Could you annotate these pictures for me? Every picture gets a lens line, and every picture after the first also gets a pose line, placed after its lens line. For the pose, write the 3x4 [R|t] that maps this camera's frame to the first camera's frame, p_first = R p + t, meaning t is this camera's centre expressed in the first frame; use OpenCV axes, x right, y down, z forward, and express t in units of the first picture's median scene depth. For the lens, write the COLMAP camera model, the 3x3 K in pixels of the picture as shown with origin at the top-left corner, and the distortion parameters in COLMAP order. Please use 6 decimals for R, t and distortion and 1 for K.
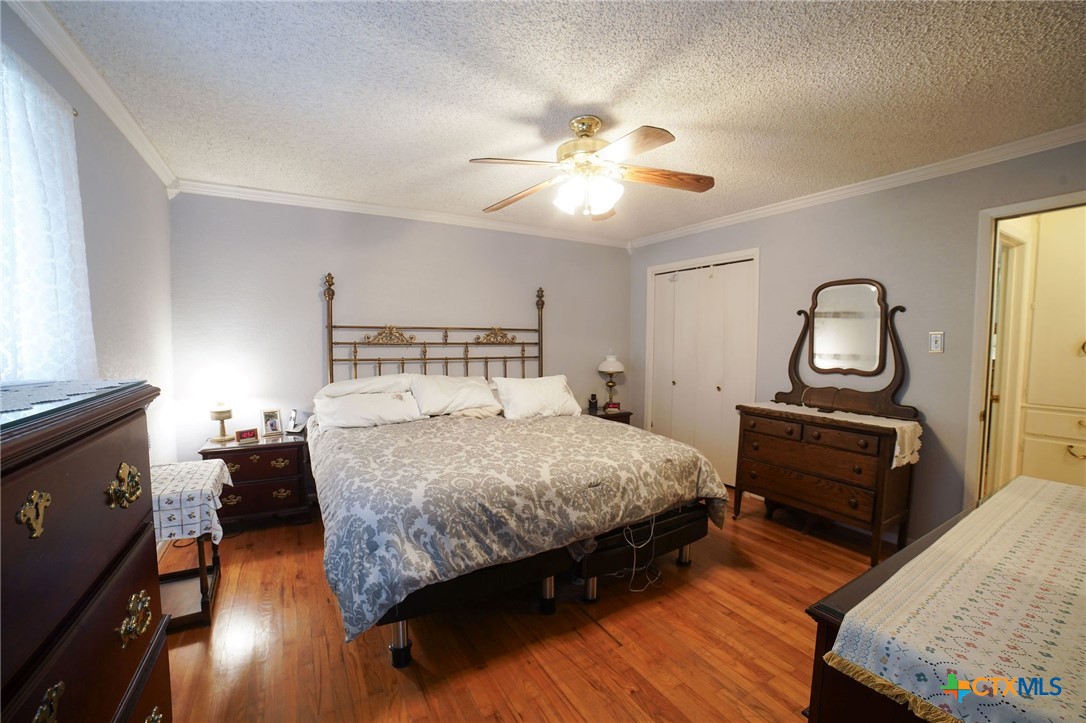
lens RADIAL K [[443.7, 0, 540.5], [0, 443.7, 365.5], [0, 0, 1]] dist [-0.108012, 0.036830]
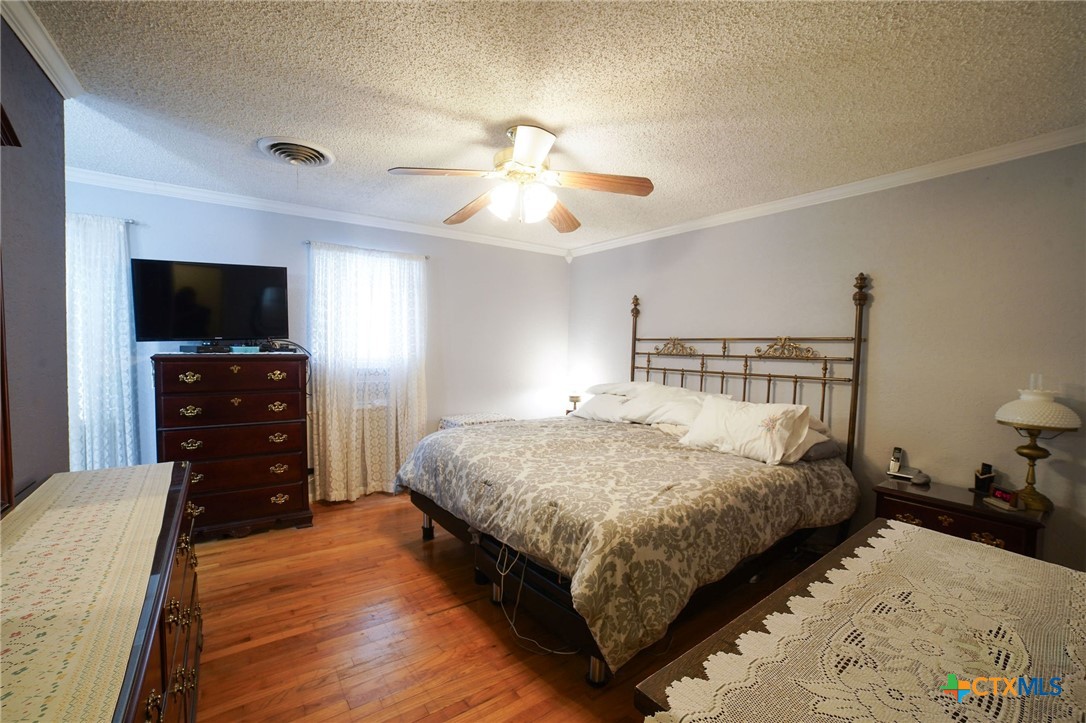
lens RADIAL K [[443.7, 0, 540.5], [0, 443.7, 365.5], [0, 0, 1]] dist [-0.108012, 0.036830]
pose [[0.118537, 0.032507, -0.992417, 0.679303], [-0.076004, 0.996829, 0.023574, -0.024958], [0.990037, 0.072634, 0.120632, 0.569101]]
